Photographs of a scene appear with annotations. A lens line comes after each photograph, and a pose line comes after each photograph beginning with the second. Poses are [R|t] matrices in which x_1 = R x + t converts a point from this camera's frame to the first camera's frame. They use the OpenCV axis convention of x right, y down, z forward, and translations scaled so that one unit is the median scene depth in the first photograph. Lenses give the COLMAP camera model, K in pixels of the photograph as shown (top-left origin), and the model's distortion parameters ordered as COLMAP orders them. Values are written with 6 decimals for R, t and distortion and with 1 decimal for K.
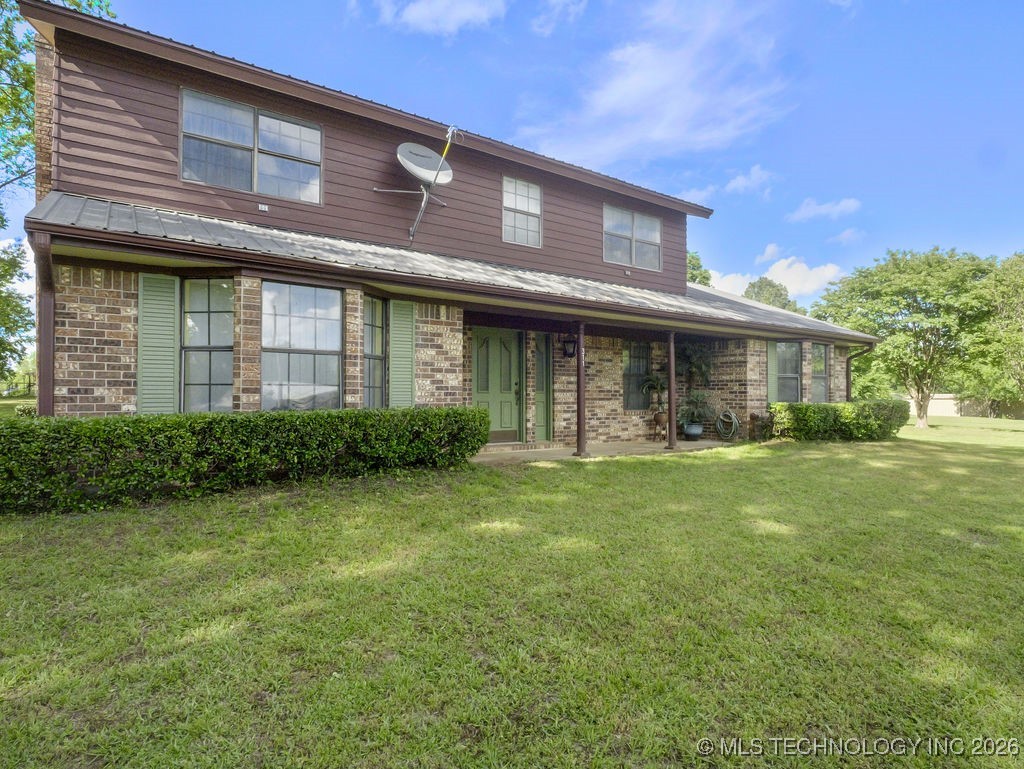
lens RADIAL K [[554.5, 0, 511.2], [0, 554.5, 387.3], [0, 0, 1]] dist [-0.023561, 0.005177]
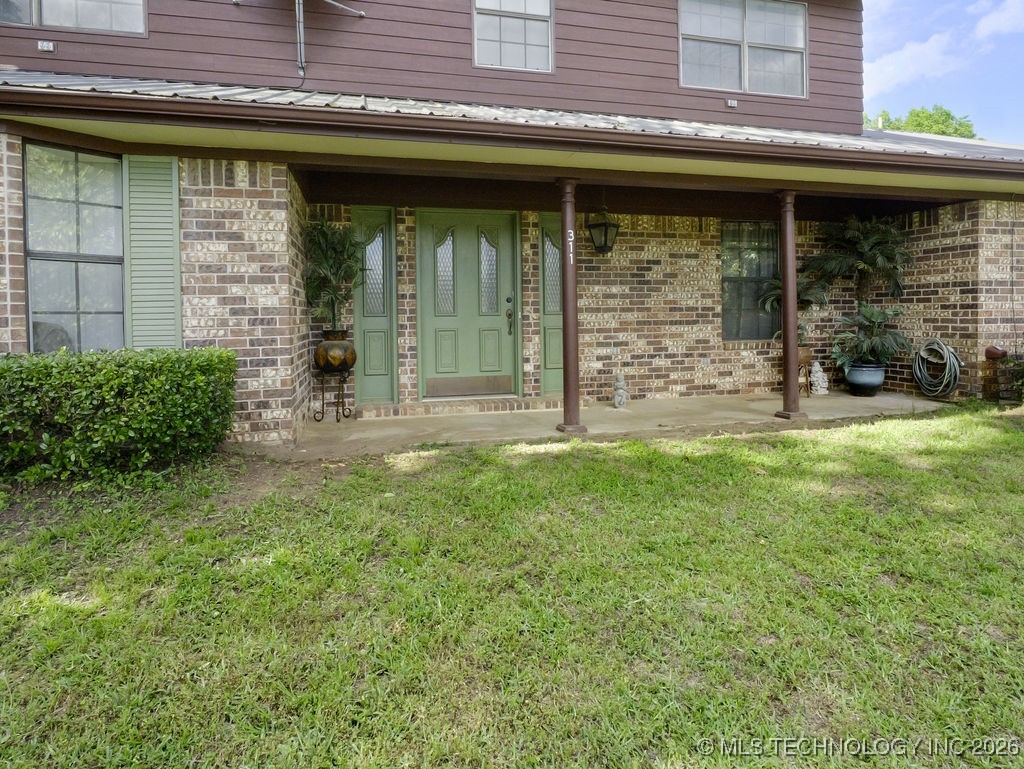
lens RADIAL K [[554.5, 0, 537.8], [0, 554.5, 328.9], [0, 0, 1]] dist [-0.023561, 0.005177]
pose [[0.935072, -0.006197, -0.354404, 0.236151], [0.020709, 0.999094, 0.037168, 0.003166], [0.353853, -0.042094, 0.934353, 0.403274]]
